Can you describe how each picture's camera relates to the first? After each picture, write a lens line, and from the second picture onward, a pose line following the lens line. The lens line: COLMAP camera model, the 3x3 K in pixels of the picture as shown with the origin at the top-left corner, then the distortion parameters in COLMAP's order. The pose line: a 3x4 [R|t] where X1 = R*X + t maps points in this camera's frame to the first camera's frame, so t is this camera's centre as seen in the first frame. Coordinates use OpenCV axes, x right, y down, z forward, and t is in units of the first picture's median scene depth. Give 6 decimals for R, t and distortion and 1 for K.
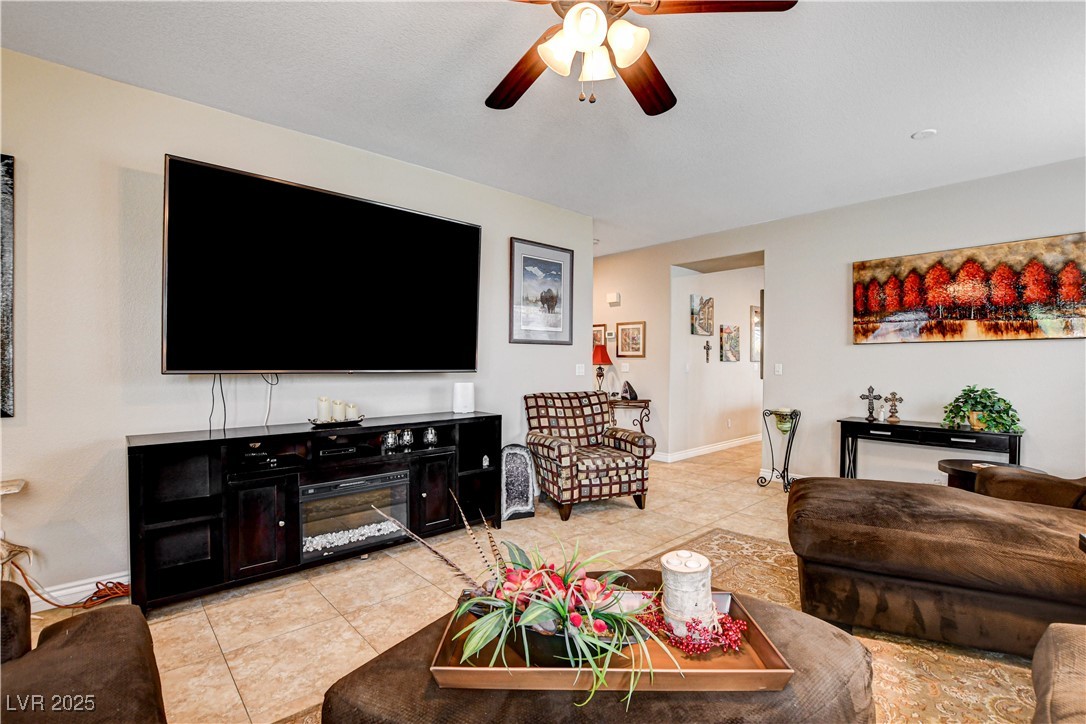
lens RADIAL K [[496.7, 0, 543.3], [0, 496.7, 363.5], [0, 0, 1]] dist [-0.033188, 0.005400]
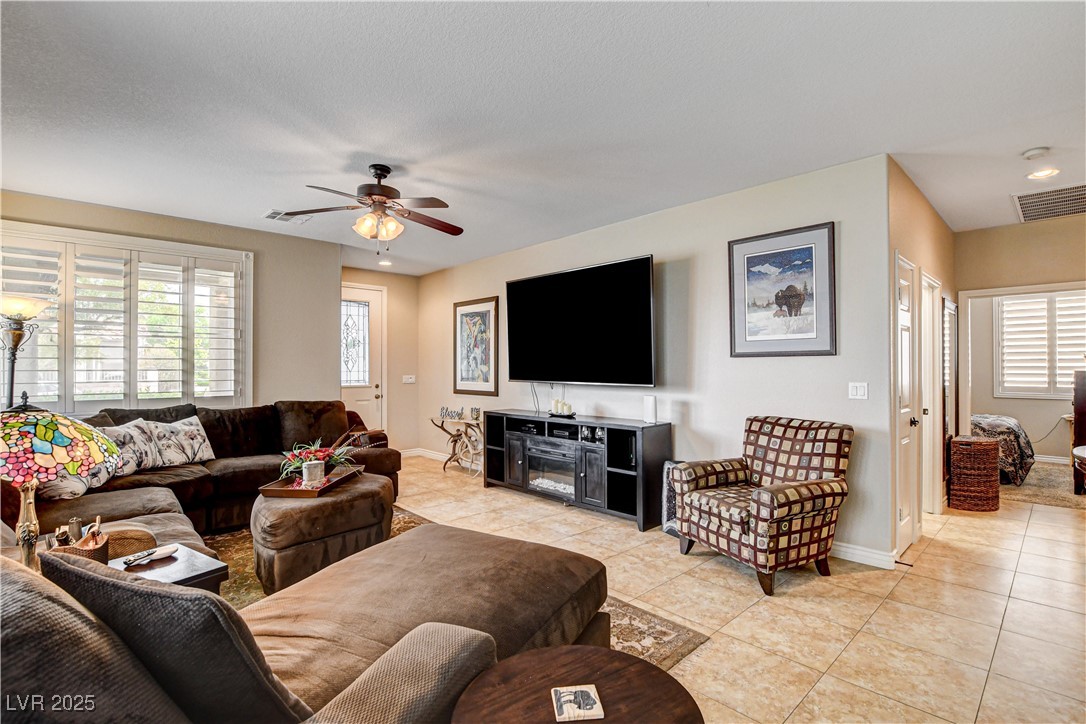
lens RADIAL K [[496.7, 0, 543.3], [0, 496.7, 363.5], [0, 0, 1]] dist [-0.033188, 0.005400]
pose [[0.016845, -0.012439, -0.999781, 0.909241], [0.000213, 0.999923, -0.012437, -0.020248], [0.999858, -0.000004, 0.016846, 0.695367]]
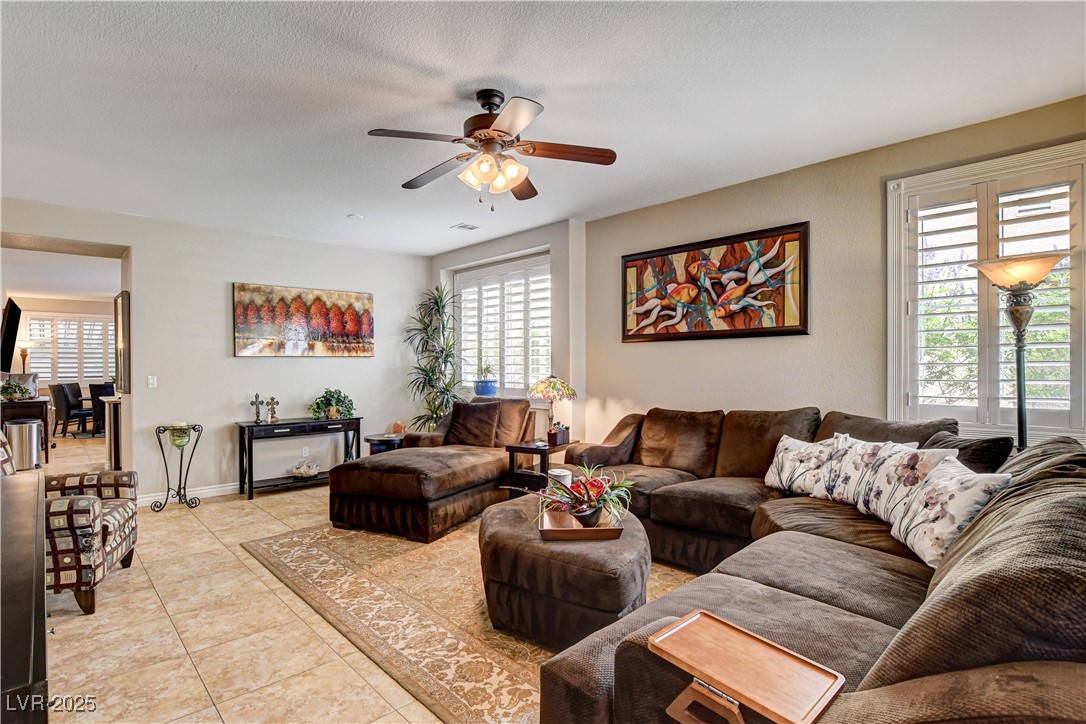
lens RADIAL K [[545.5, 0, 543.0], [0, 545.5, 362.0], [0, 0, 1]] dist [-0.023093, -0.000176]
pose [[-0.019077, -0.000239, 0.999818, -0.678158], [0.008727, 0.999962, 0.000406, -0.024751], [-0.999780, 0.008733, -0.019075, 0.368742]]
